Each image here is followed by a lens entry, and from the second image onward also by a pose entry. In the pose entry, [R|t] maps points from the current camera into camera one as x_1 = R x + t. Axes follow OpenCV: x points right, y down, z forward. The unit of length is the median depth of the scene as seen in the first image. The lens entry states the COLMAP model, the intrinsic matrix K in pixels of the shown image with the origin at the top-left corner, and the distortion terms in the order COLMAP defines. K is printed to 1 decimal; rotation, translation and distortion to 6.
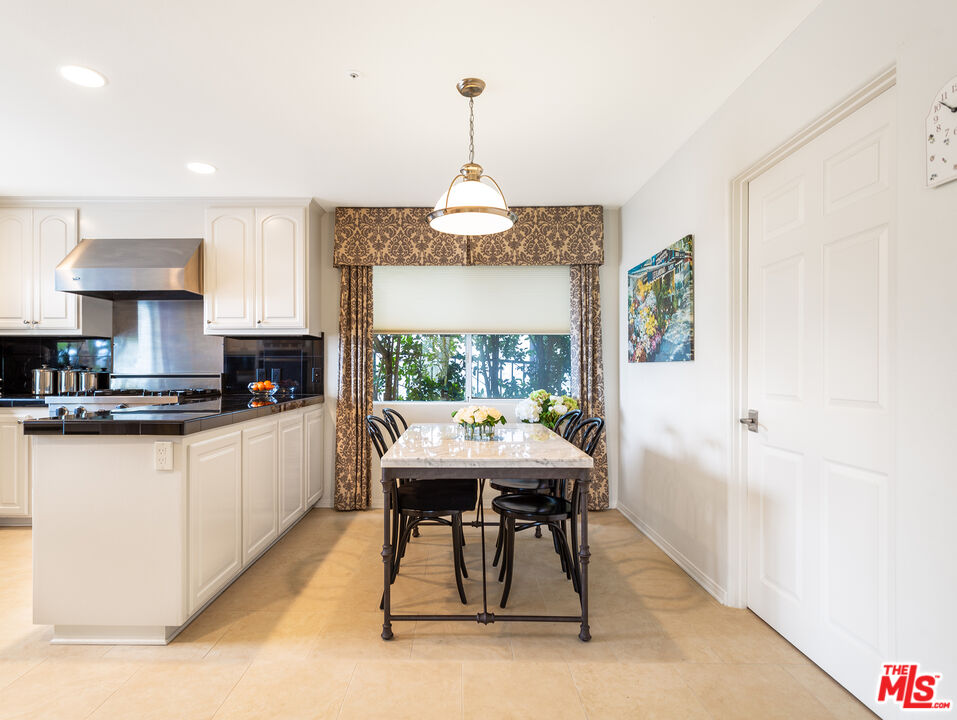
lens RADIAL K [[513.6, 0, 449.8], [0, 513.6, 370.7], [0, 0, 1]] dist [-0.009564, 0.001356]
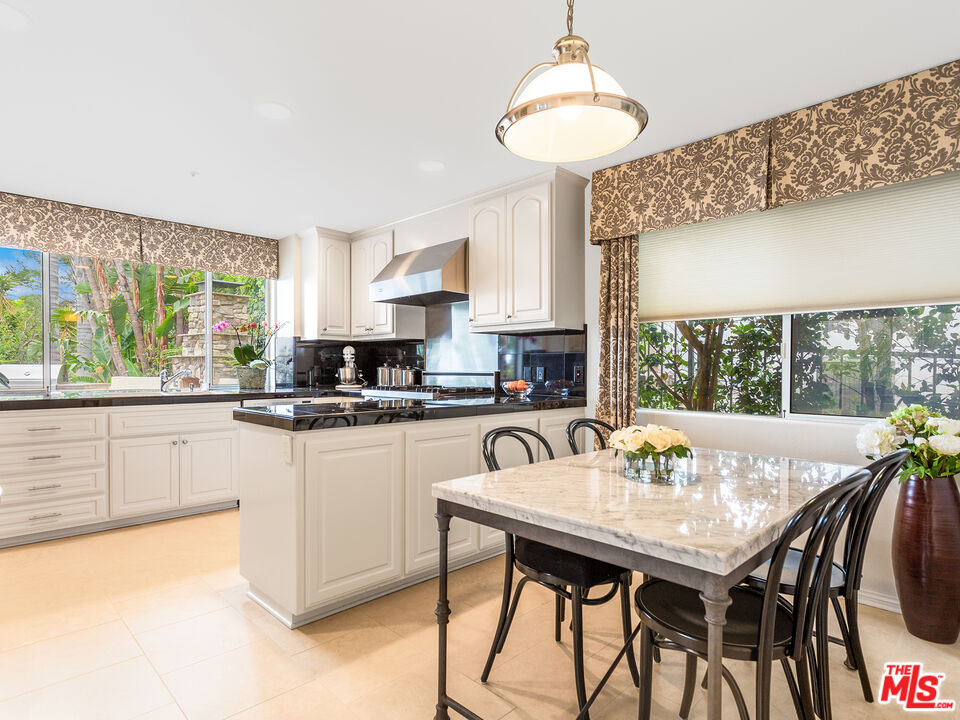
lens RADIAL K [[523.7, 0, 469.5], [0, 523.7, 374.7], [0, 0, 1]] dist [0.002446, 0.002874]
pose [[0.704630, 0.011503, -0.709482, 0.241162], [-0.004336, 0.999920, 0.011906, -0.000714], [0.709562, -0.005313, 0.704623, 0.261365]]
